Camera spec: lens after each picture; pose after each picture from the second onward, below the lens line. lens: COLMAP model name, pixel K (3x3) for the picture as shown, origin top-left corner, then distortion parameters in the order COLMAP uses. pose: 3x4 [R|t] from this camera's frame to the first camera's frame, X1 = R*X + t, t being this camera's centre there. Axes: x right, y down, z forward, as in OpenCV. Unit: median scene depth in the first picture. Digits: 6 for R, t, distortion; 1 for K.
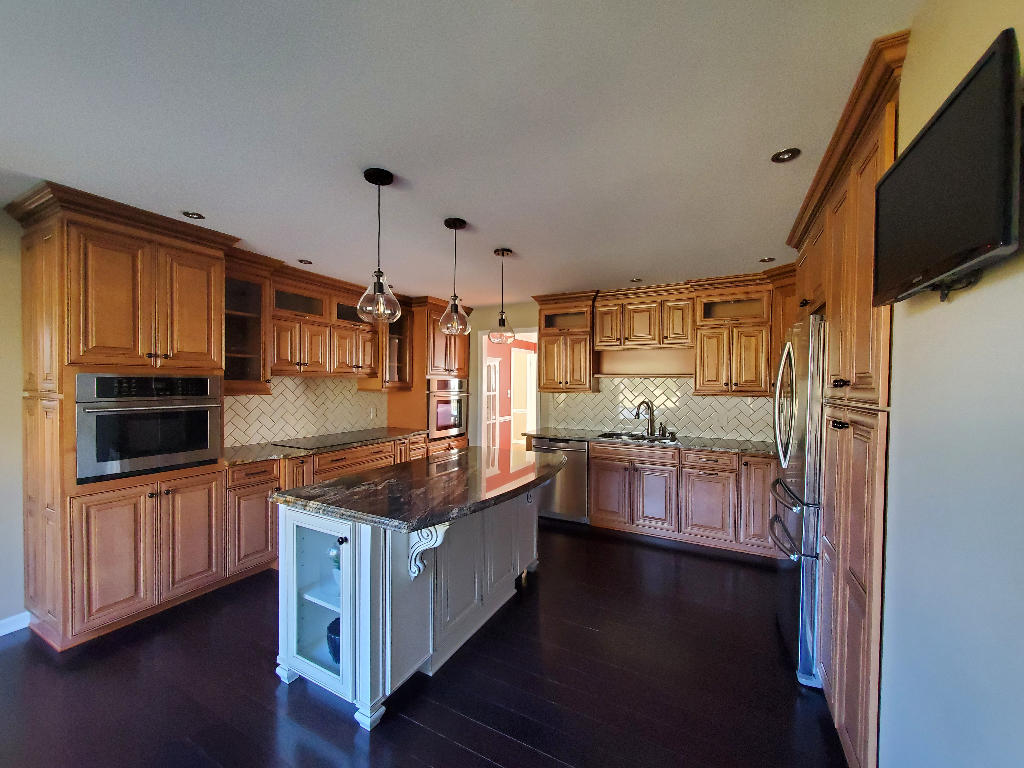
lens RADIAL K [[406.6, 0, 511.0], [0, 406.6, 386.4], [0, 0, 1]] dist [0.002504, 0.000210]
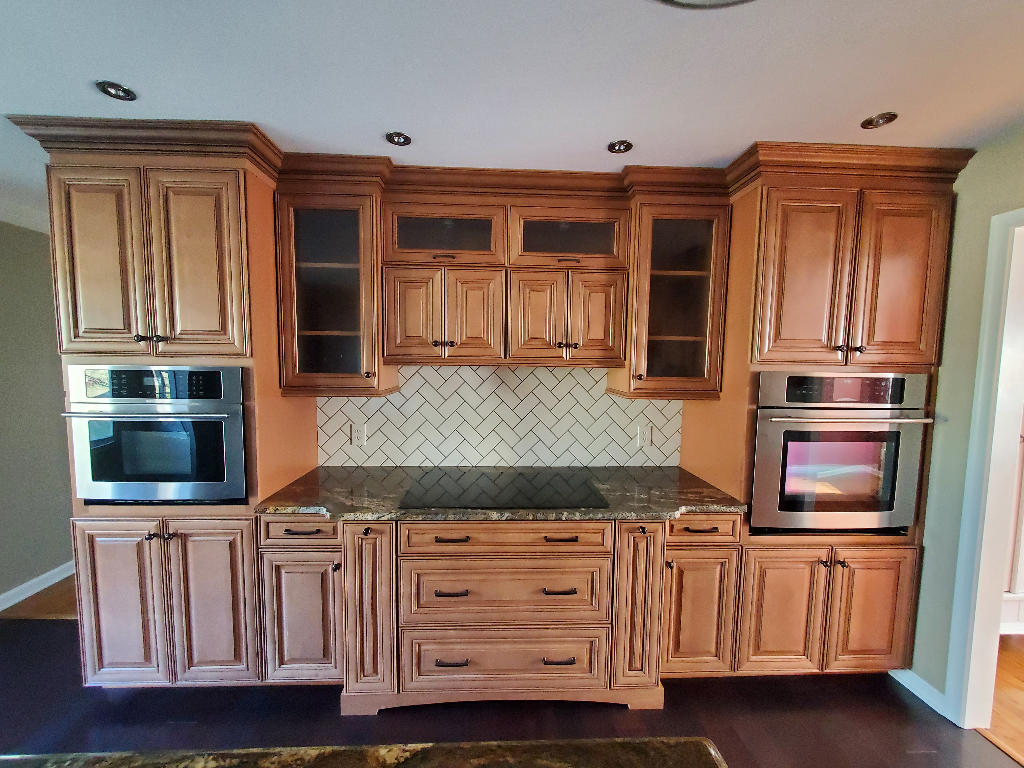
lens RADIAL K [[406.6, 0, 513.5], [0, 406.6, 387.7], [0, 0, 1]] dist [0.002504, 0.000210]
pose [[0.495733, 0.063670, -0.866138, 0.017034], [-0.017928, 0.997847, 0.063090, -0.028611], [0.868290, -0.015748, 0.495807, 0.730848]]
